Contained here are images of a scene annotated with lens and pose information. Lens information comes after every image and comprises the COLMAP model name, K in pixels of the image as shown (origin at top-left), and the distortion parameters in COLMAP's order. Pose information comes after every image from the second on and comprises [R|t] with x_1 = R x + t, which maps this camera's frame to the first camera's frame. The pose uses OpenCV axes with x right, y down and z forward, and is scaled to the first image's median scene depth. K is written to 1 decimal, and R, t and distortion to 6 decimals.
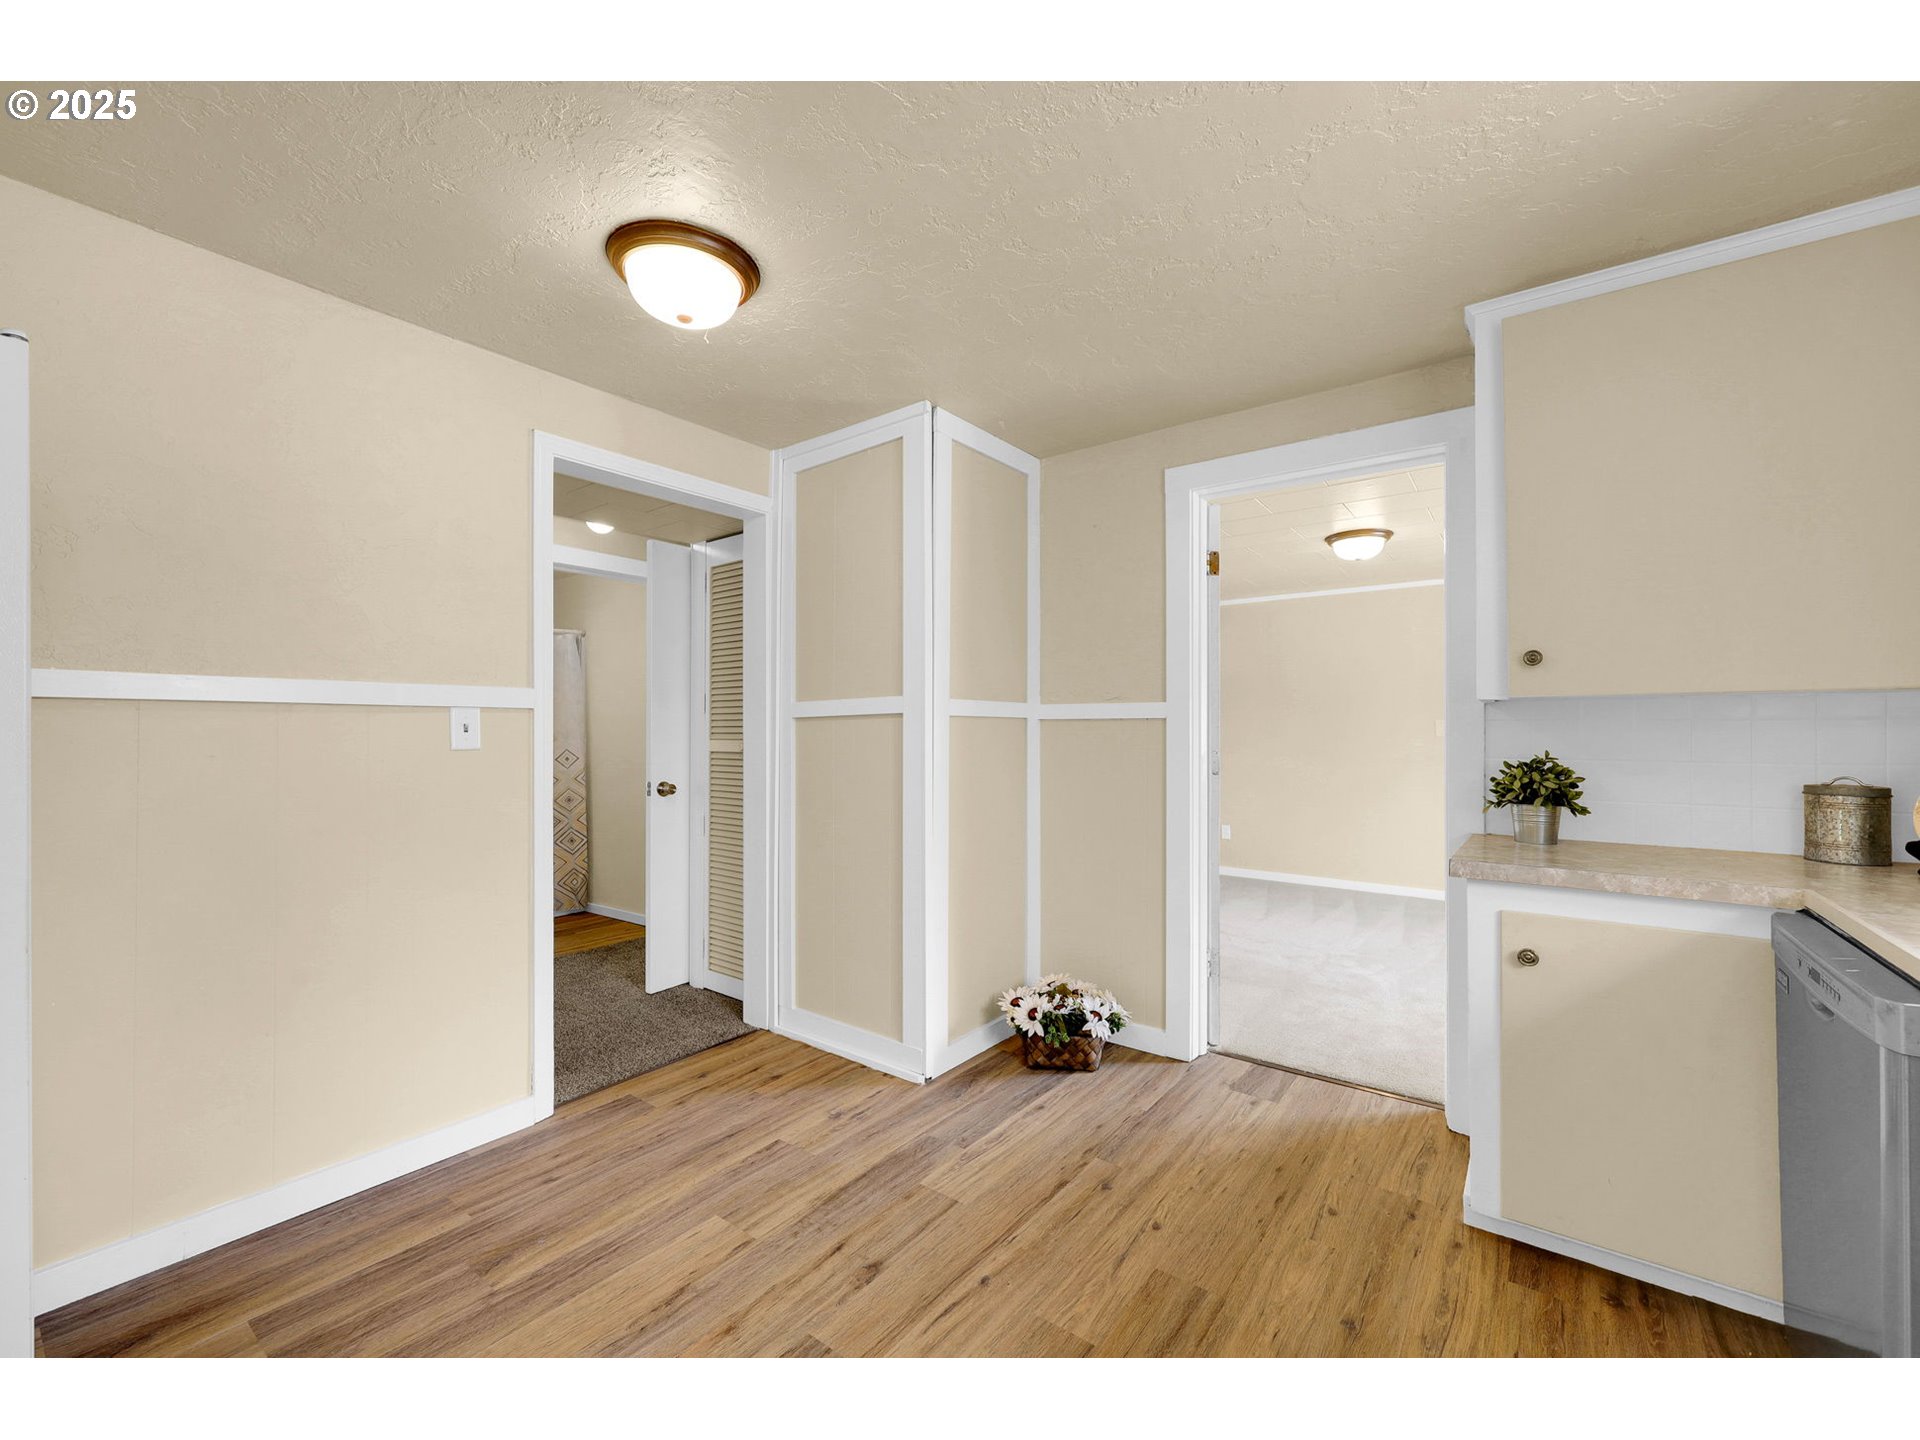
lens RADIAL K [[781.2, 0, 968.0], [0, 781.2, 726.9], [0, 0, 1]] dist [0.000294, -0.000054]
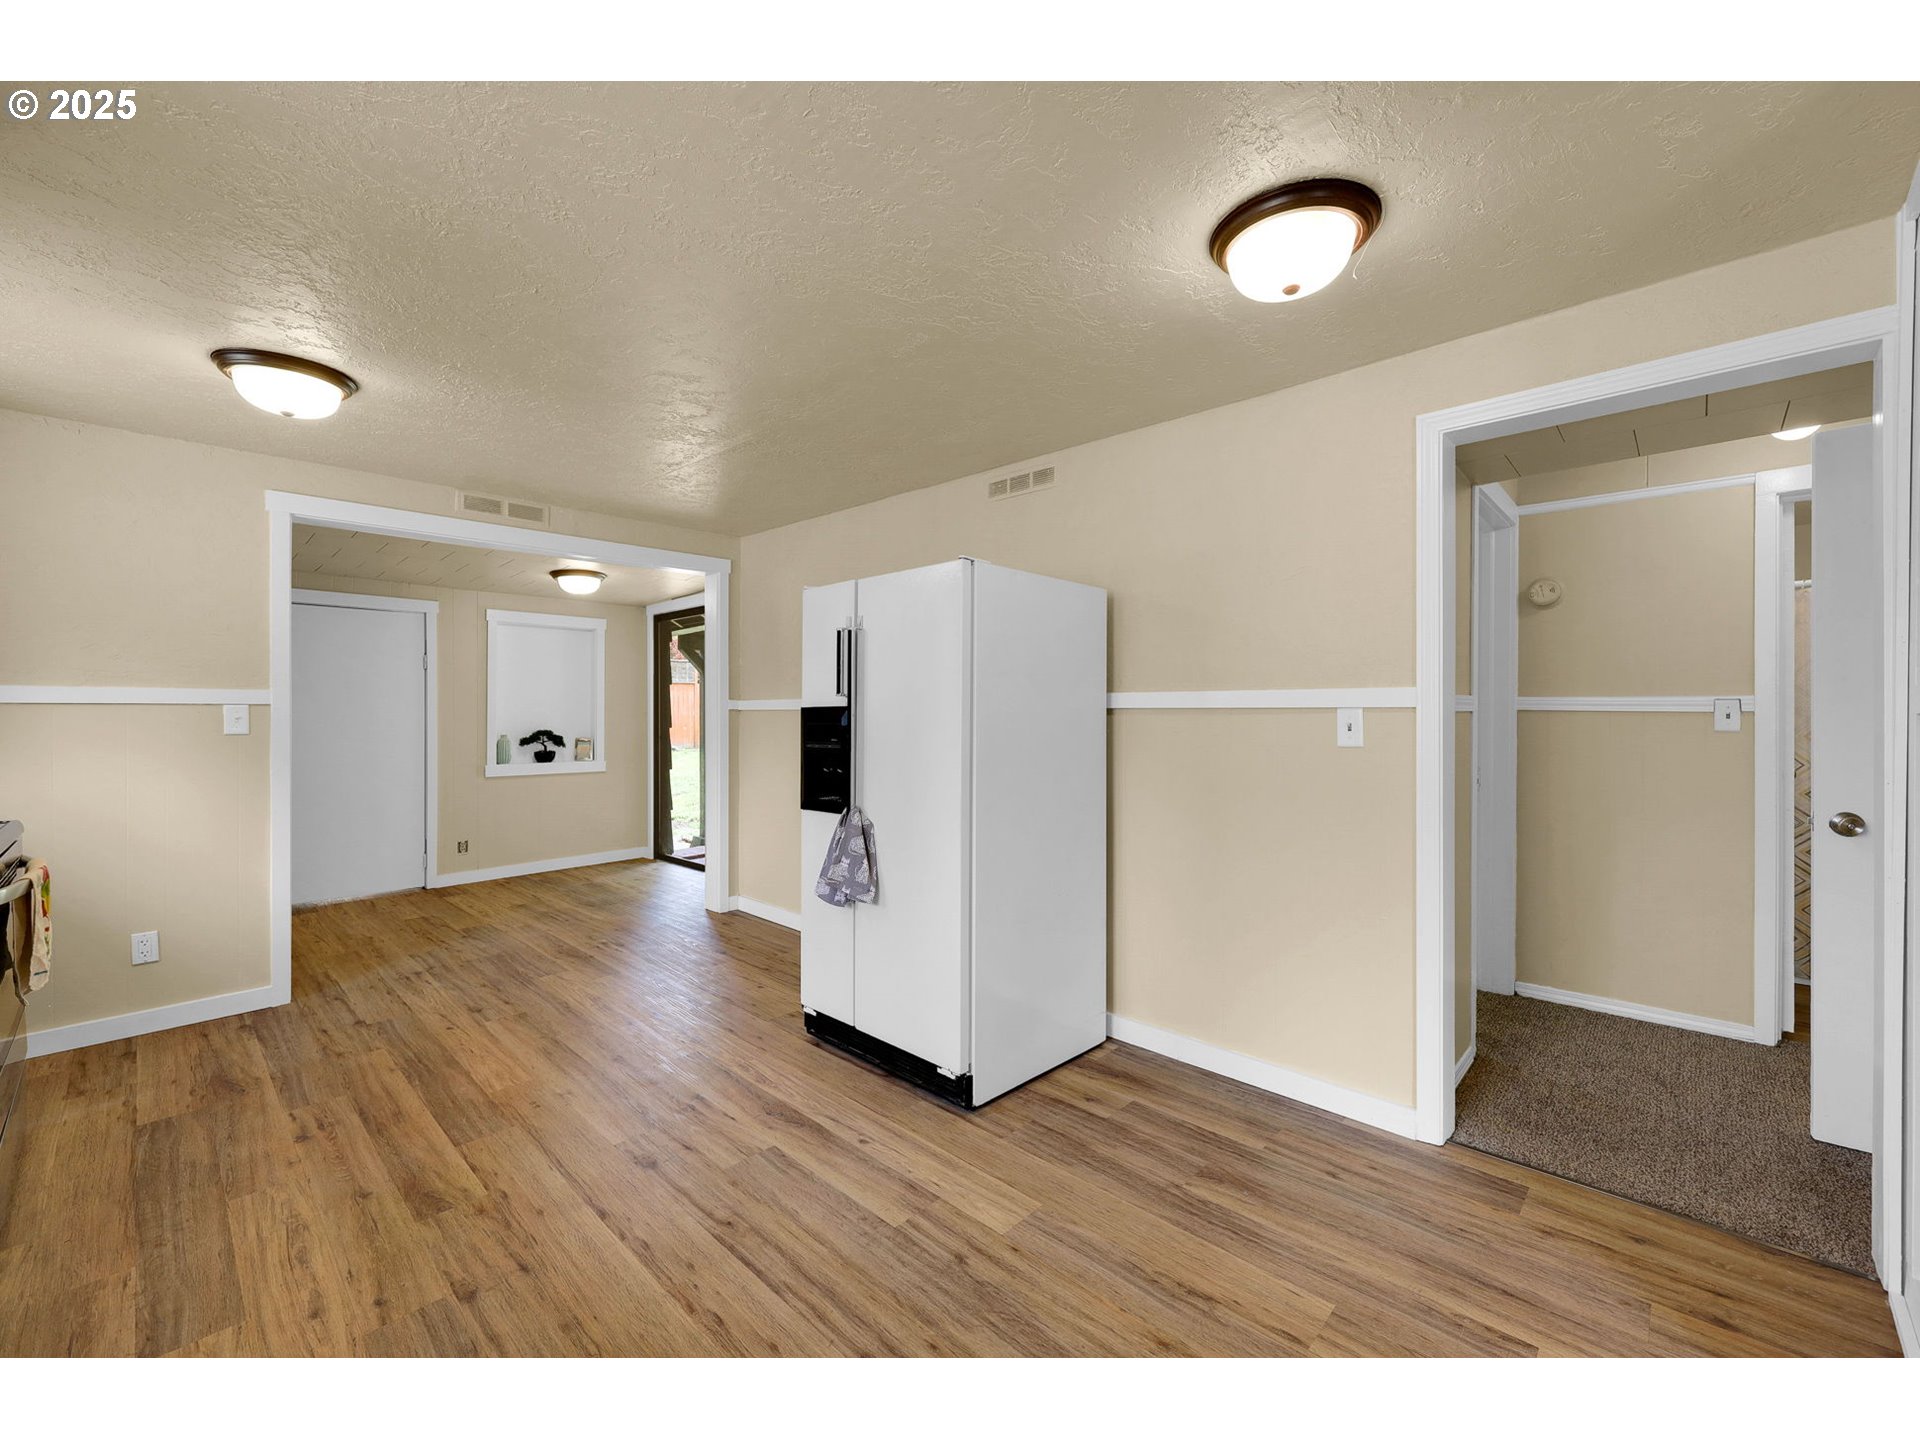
lens RADIAL K [[781.9, 0, 967.5], [0, 781.9, 708.9], [0, 0, 1]] dist [-0.000511, -0.000049]
pose [[-0.118608, -0.000206, -0.992941, 0.468463], [0.009146, 0.999957, -0.001300, -0.026146], [0.992899, -0.009235, -0.118601, 0.574884]]
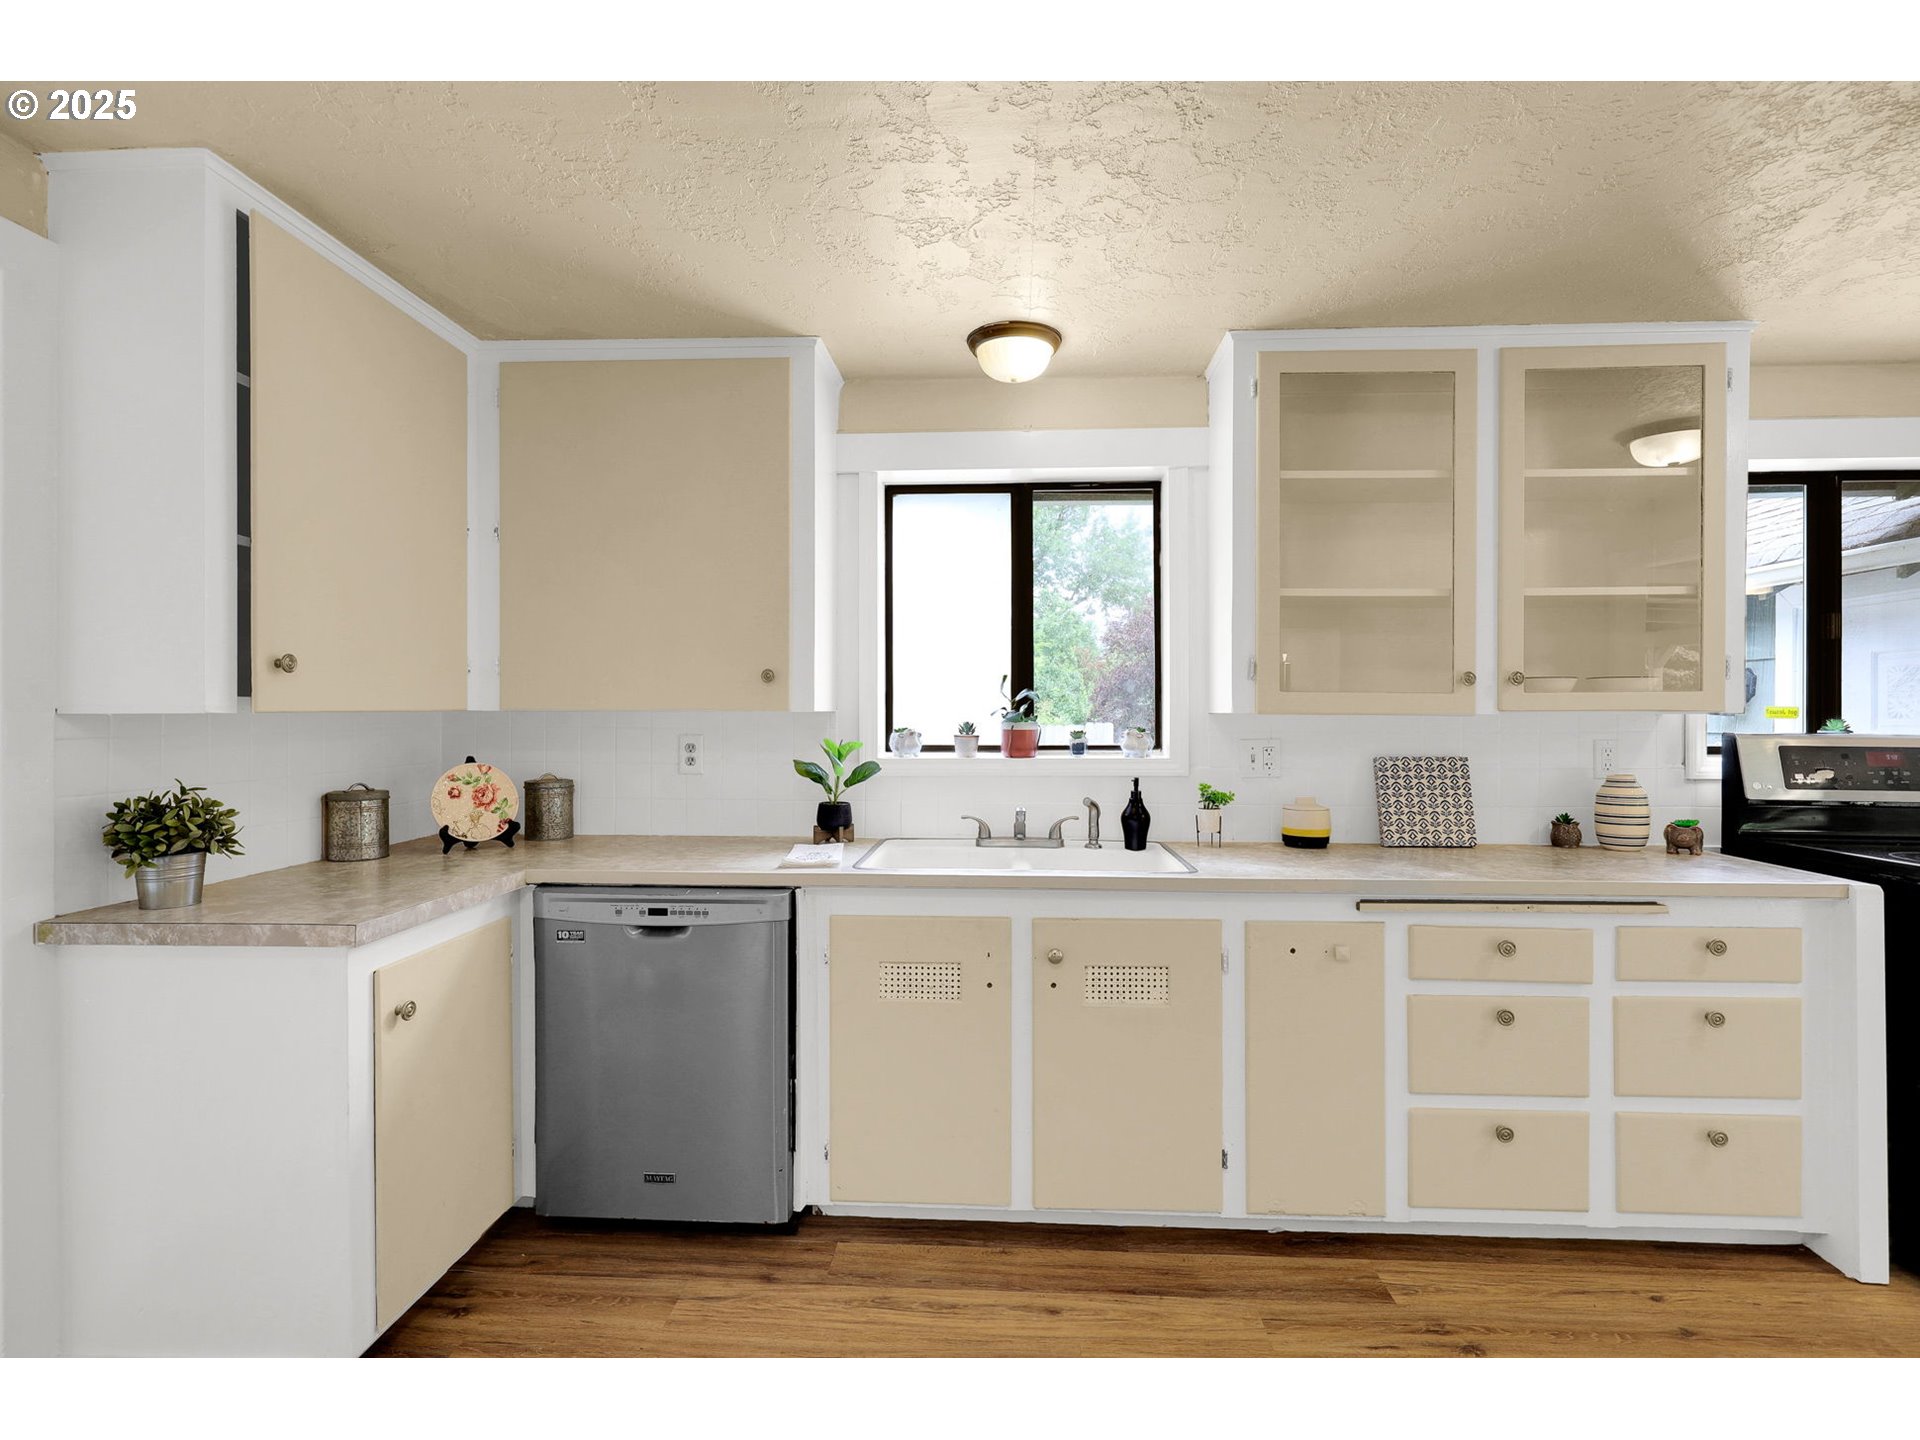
lens RADIAL K [[781.2, 0, 968.0], [0, 781.2, 726.9], [0, 0, 1]] dist [0.000294, -0.000054]
pose [[-0.557433, -0.000193, 0.830222, -0.273713], [-0.004870, 0.999984, -0.003038, -0.019283], [-0.830208, -0.005736, -0.557425, 0.721133]]
